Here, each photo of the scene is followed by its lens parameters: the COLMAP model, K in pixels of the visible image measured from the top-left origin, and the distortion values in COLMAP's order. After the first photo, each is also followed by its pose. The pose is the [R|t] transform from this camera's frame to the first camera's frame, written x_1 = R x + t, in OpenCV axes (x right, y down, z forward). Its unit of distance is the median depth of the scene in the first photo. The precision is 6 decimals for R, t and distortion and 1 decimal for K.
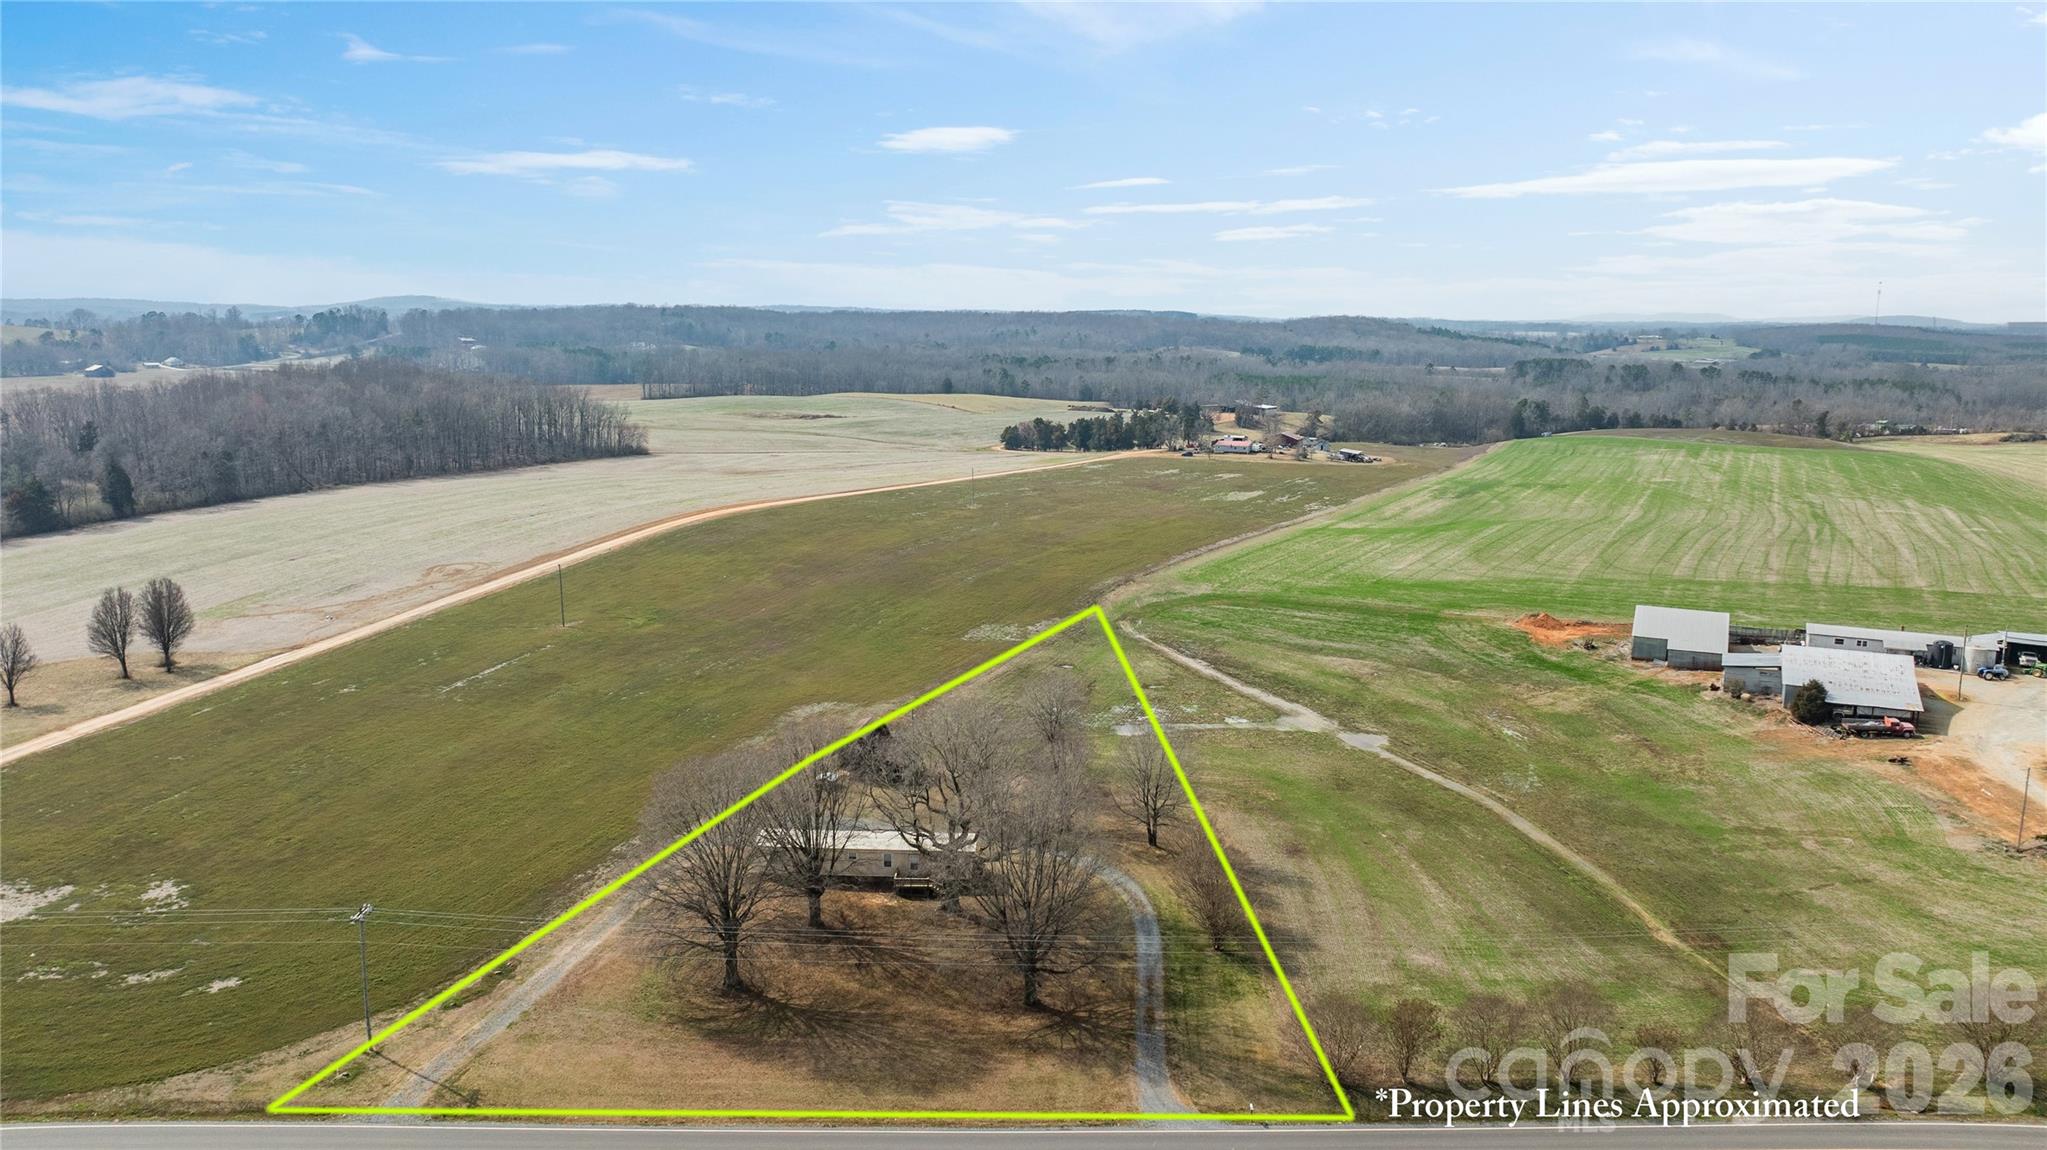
lens RADIAL K [[1403.6, 0, 1024.1], [0, 1403.6, 568.0], [0, 0, 1]] dist [-0.031644, 0.030646]
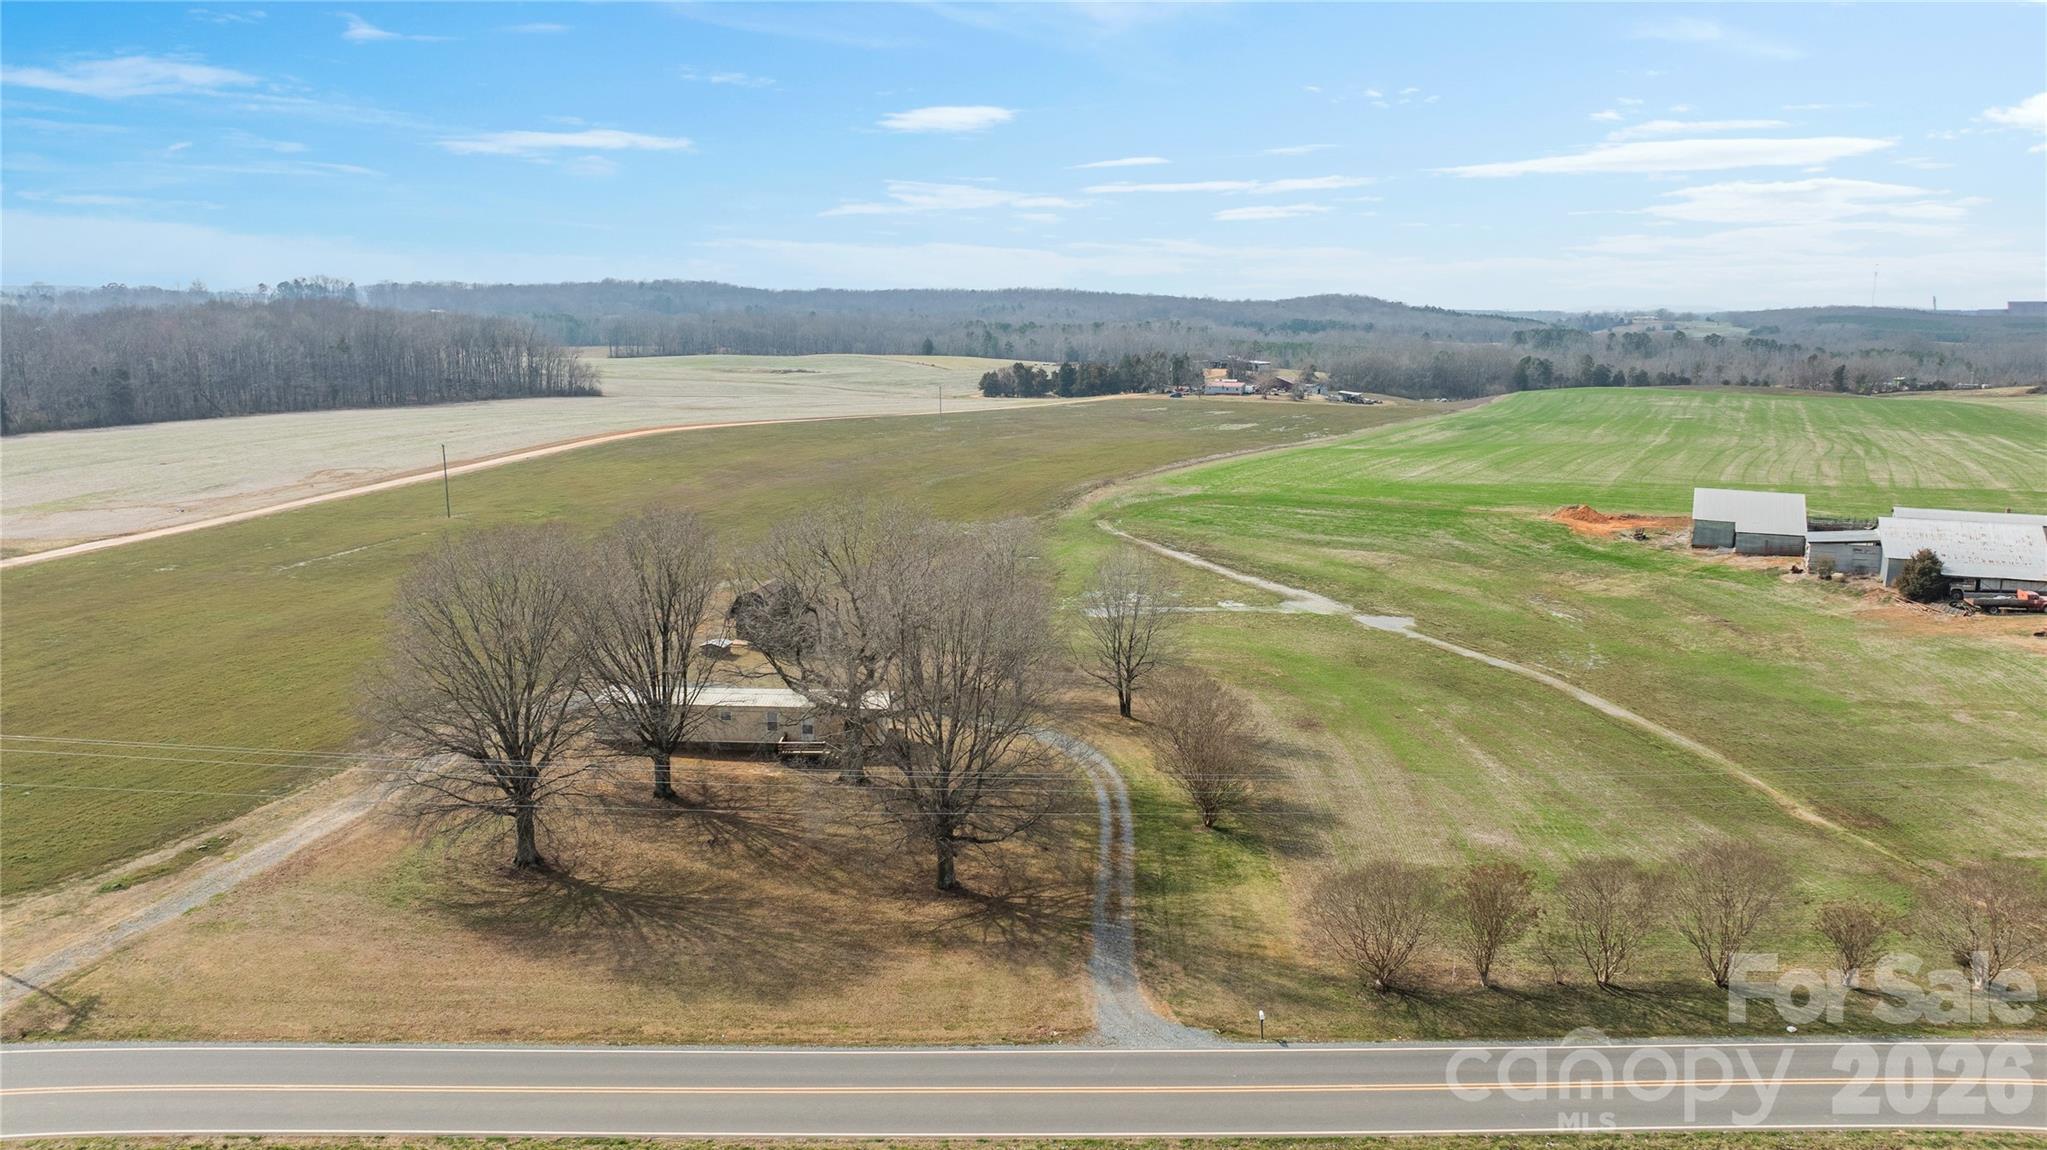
lens RADIAL K [[1403.6, 0, 1015.6], [0, 1403.6, 579.6], [0, 0, 1]] dist [-0.031644, 0.030646]
pose [[0.999993, -0.003658, 0.000271, 0.022841], [0.003654, 0.999900, 0.013673, 0.082594], [-0.000321, -0.013672, 0.999906, 0.165672]]
